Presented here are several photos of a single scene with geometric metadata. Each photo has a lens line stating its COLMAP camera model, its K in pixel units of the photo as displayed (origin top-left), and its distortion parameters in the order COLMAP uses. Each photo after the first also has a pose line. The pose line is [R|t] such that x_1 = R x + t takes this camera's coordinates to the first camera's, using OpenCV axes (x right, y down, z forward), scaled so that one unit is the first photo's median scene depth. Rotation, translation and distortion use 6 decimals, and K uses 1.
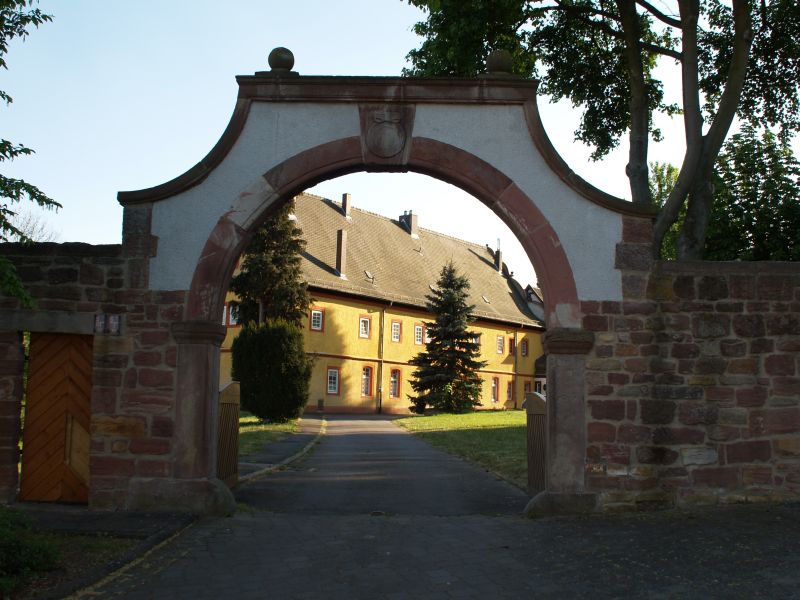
lens RADIAL K [[865.6, 0, 400.2], [0, 865.6, 299.9], [0, 0, 1]] dist [-0.102894, 0.000000]
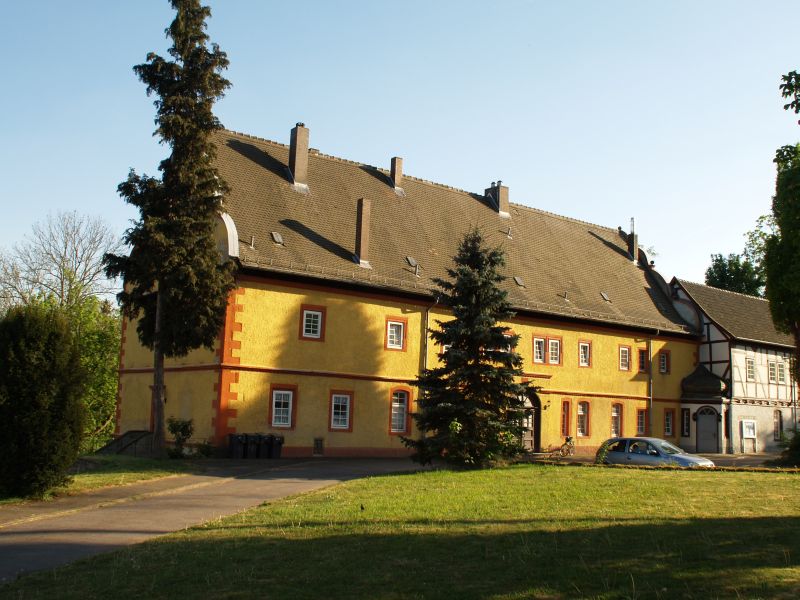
lens RADIAL K [[865.6, 0, 401.7], [0, 865.6, 292.5], [0, 0, 1]] dist [-0.102894, 0.000000]
pose [[0.970195, -0.029926, -0.240471, 0.108085], [0.021914, 0.999114, -0.035924, 0.018604], [0.241333, 0.029584, 0.969991, 0.255469]]
